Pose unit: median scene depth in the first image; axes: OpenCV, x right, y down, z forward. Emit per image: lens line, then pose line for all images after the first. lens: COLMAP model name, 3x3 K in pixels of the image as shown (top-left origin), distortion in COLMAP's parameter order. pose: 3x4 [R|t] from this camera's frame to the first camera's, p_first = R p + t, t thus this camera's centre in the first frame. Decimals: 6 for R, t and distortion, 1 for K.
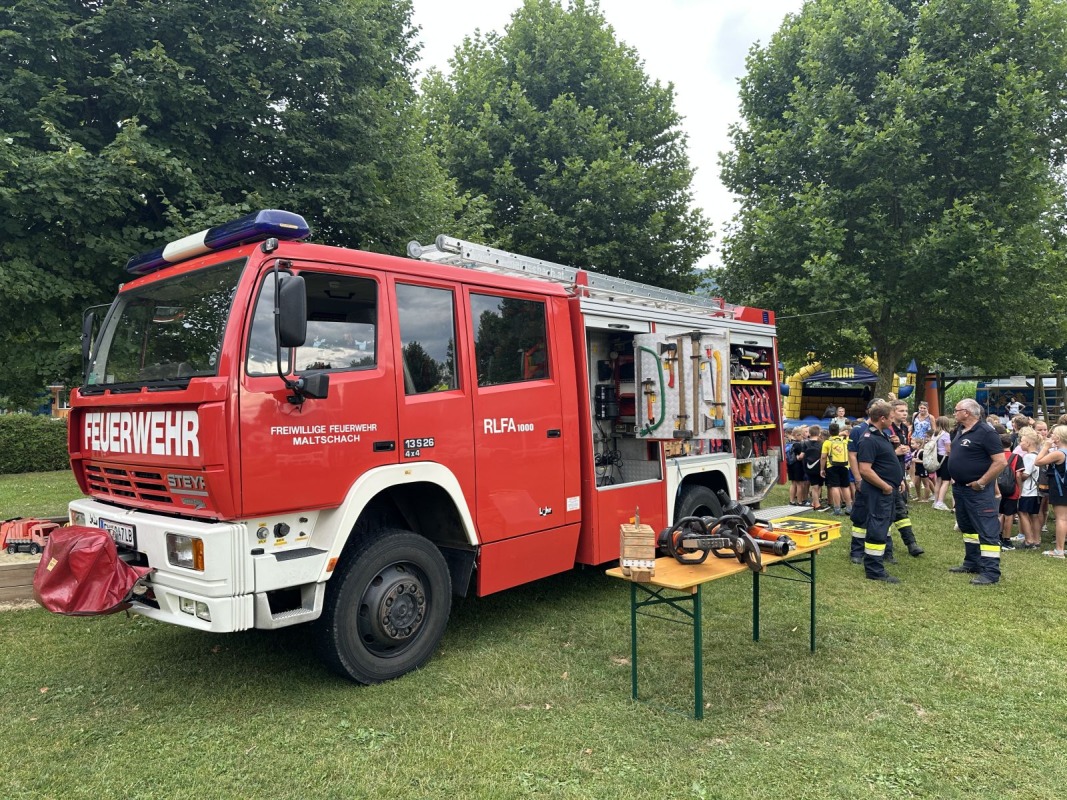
lens RADIAL K [[755.0, 0, 533.5], [0, 755.0, 400.0], [0, 0, 1]] dist [0.058174, -0.073348]
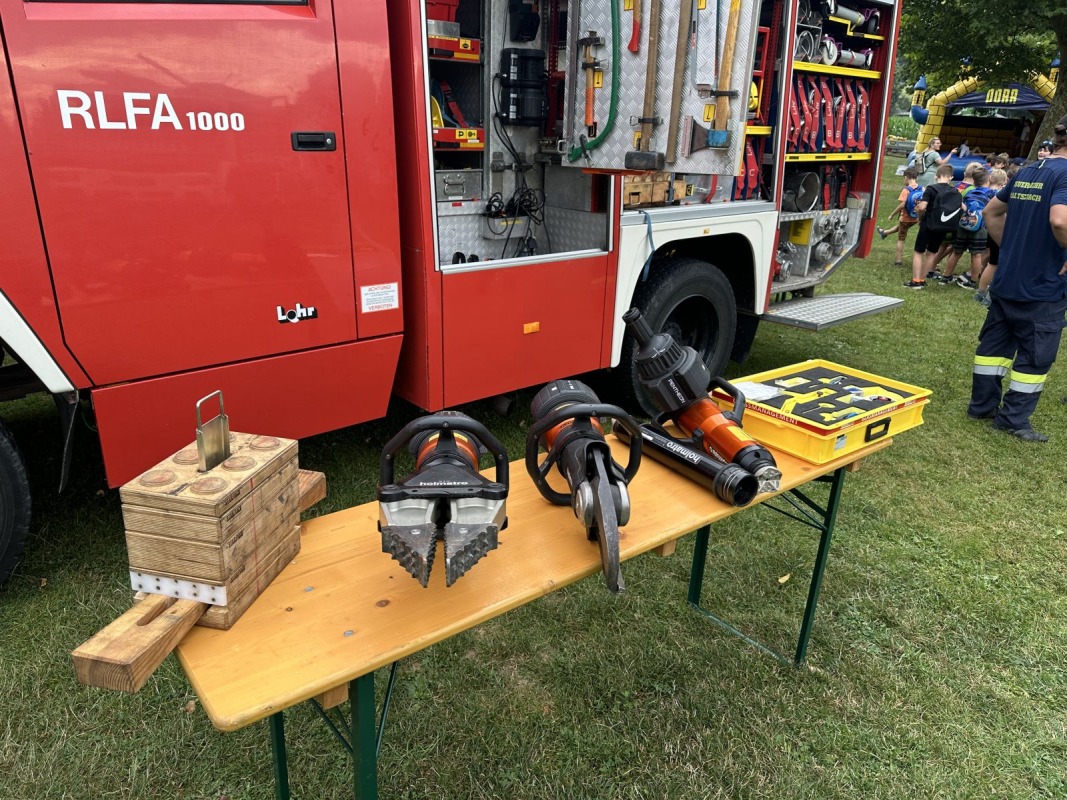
lens RADIAL K [[762.0, 0, 532.3], [0, 762.0, 424.5], [0, 0, 1]] dist [0.061055, -0.075810]
pose [[0.991476, 0.083608, -0.099920, 0.175034], [-0.040833, 0.927702, 0.371082, 0.020750], [0.123722, -0.363839, 0.923209, 0.437787]]
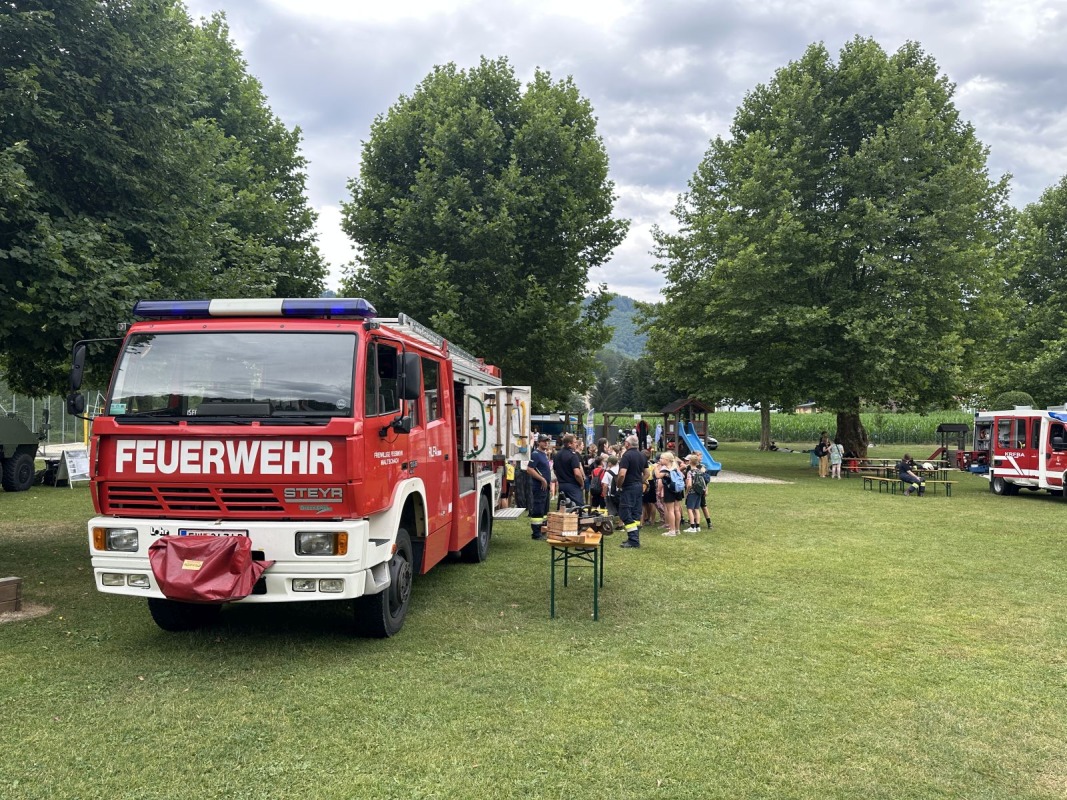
lens RADIAL K [[749.6, 0, 534.3], [0, 749.6, 426.3], [0, 0, 1]] dist [0.091160, -0.179101]
pose [[0.809102, 0.022466, 0.587239, -0.547893], [-0.024755, 0.999685, -0.004136, -0.009186], [-0.587147, -0.011191, 0.809403, -0.185073]]
